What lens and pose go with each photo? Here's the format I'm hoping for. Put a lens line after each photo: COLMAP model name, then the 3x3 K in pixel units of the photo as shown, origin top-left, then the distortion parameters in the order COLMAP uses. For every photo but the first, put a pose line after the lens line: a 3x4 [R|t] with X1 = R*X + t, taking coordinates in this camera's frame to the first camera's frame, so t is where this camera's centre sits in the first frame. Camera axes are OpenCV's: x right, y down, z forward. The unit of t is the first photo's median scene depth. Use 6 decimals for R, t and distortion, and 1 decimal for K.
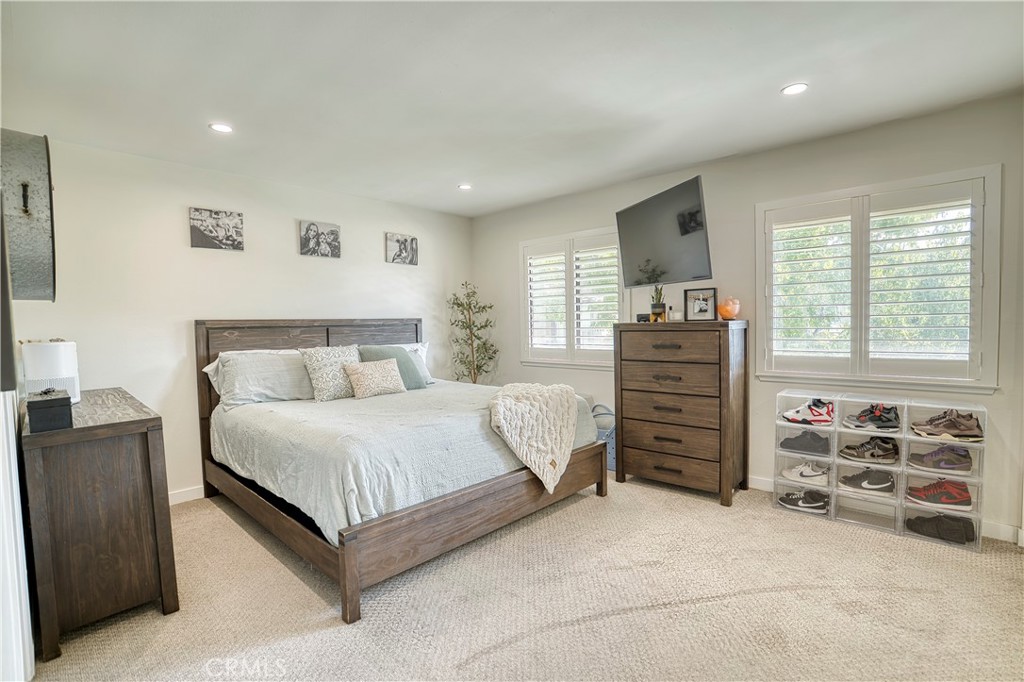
lens RADIAL K [[483.9, 0, 513.9], [0, 483.9, 343.9], [0, 0, 1]] dist [-0.083157, 0.036829]
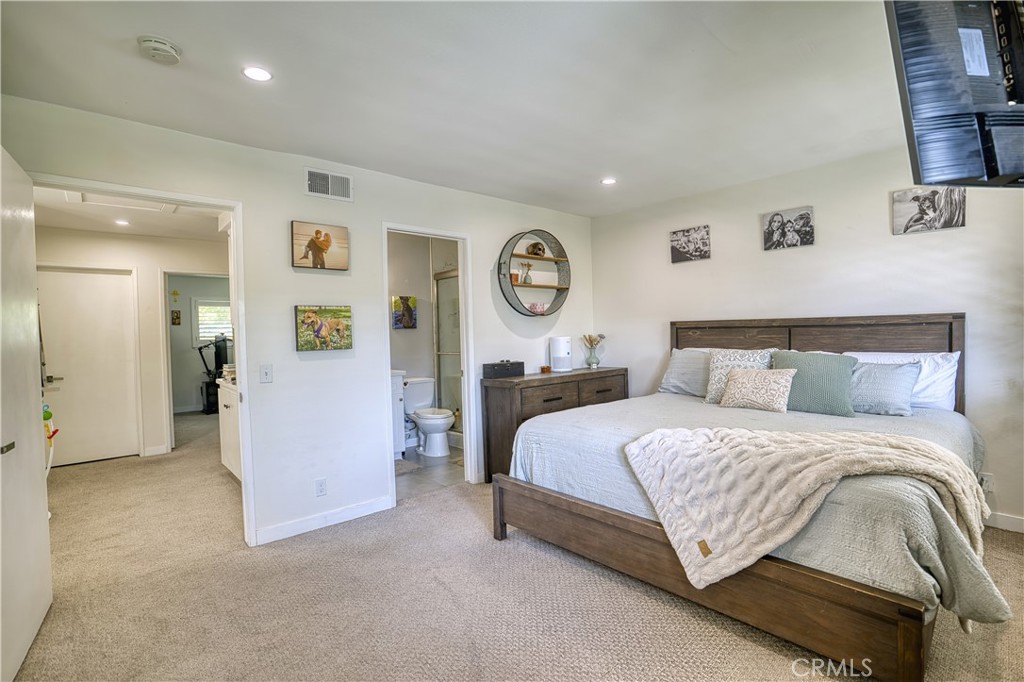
lens RADIAL K [[483.9, 0, 513.9], [0, 483.9, 343.9], [0, 0, 1]] dist [-0.083157, 0.036829]
pose [[-0.098021, 0.045106, -0.994162, 0.544361], [-0.020575, 0.998667, 0.047339, -0.036464], [0.994972, 0.025095, -0.096962, 0.598151]]
